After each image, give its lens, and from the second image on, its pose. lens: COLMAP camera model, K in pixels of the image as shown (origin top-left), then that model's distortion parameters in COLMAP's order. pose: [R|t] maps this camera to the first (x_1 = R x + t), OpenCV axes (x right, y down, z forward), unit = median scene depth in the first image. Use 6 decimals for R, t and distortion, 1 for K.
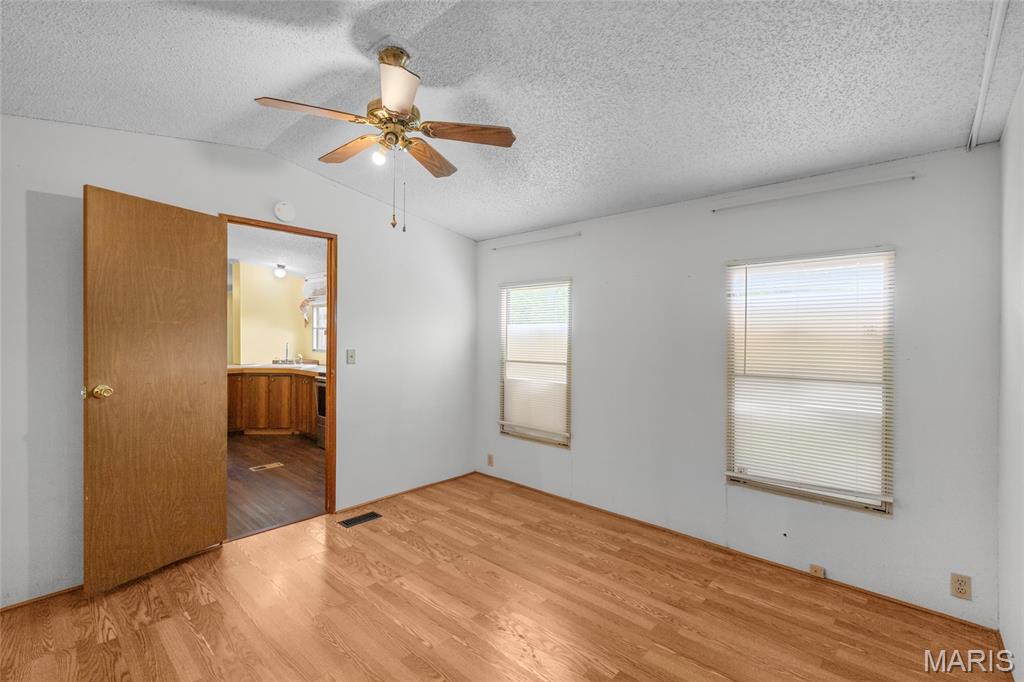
lens RADIAL K [[450.3, 0, 514.9], [0, 450.3, 339.5], [0, 0, 1]] dist [0.002716, 0.000818]
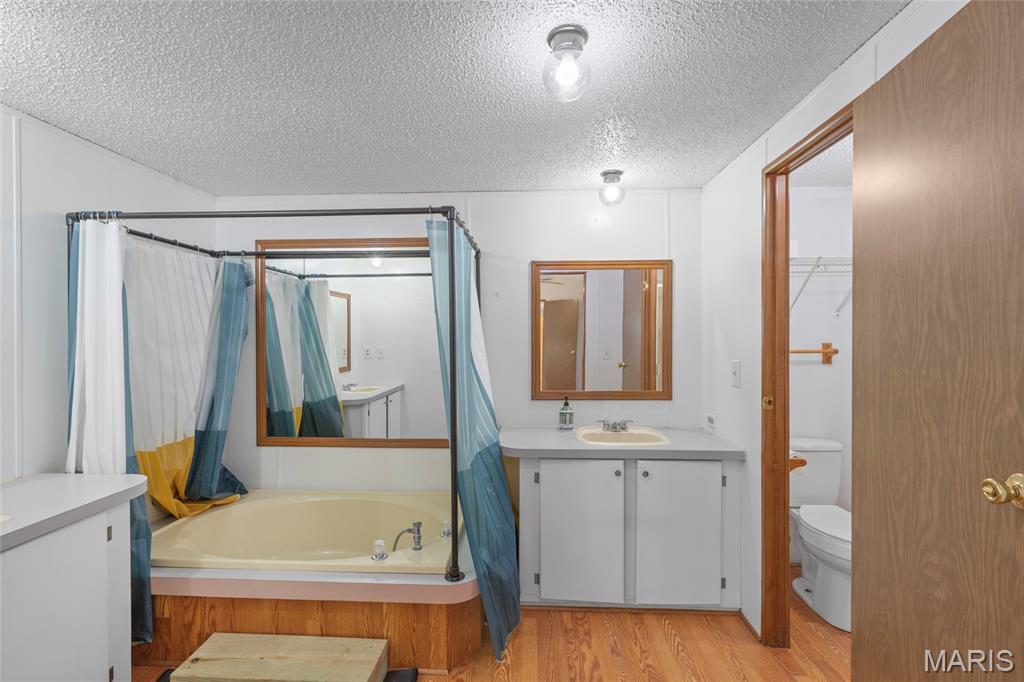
lens RADIAL K [[450.3, 0, 514.9], [0, 450.3, 339.5], [0, 0, 1]] dist [0.002716, 0.000818]
pose [[-0.772929, -0.000698, -0.634493, -0.162241], [-0.006552, 0.999955, 0.006882, 0.186605], [0.634459, 0.009476, -0.772898, 1.113614]]
